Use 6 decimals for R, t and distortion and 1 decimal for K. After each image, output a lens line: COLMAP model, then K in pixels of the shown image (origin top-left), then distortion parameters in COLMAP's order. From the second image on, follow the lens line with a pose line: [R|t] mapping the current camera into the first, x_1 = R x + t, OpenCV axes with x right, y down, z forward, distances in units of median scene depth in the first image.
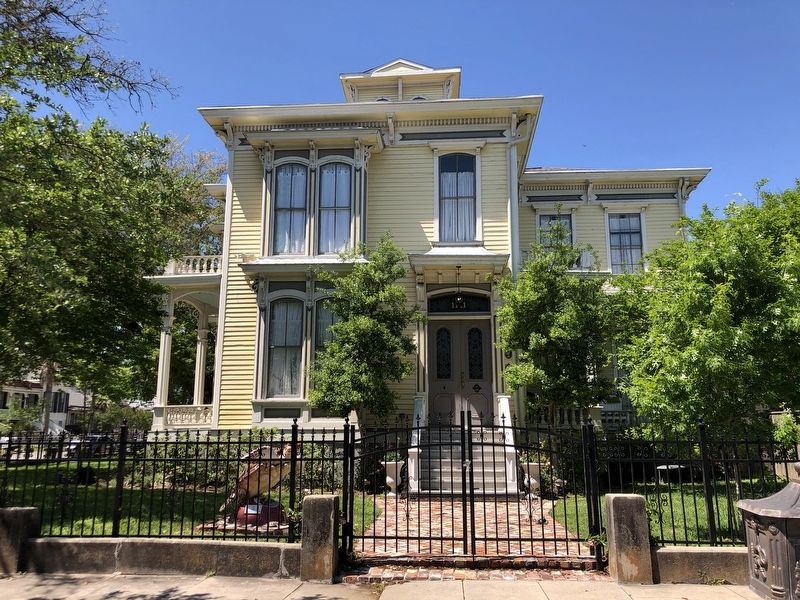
lens RADIAL K [[643.5, 0, 400.1], [0, 643.5, 307.2], [0, 0, 1]] dist [0.072068, 0.000469]
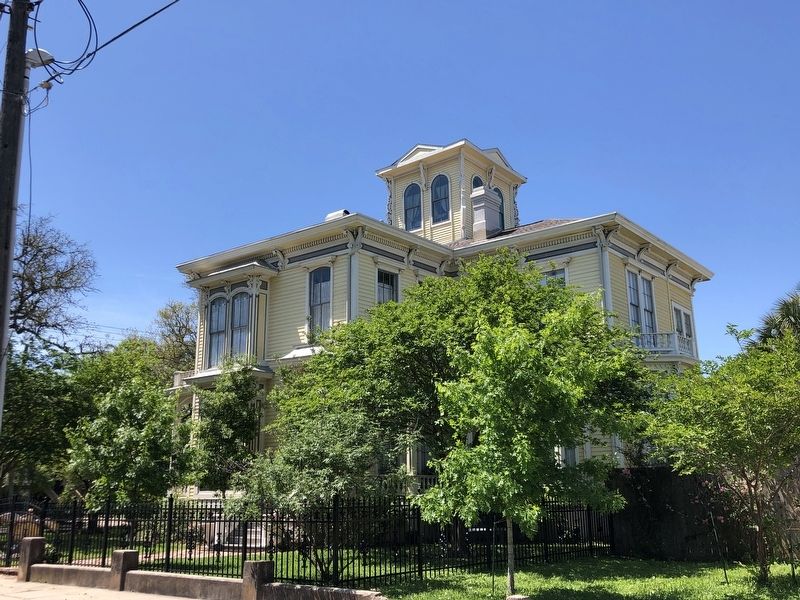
lens RADIAL K [[791.4, 0, 399.9], [0, 791.4, 295.1], [0, 0, 1]] dist [0.002279, 0.000000]
pose [[0.821470, -0.148670, -0.550532, 1.052278], [0.116963, 0.988819, -0.092504, -0.032233], [0.558128, 0.011597, 0.829674, -0.152822]]
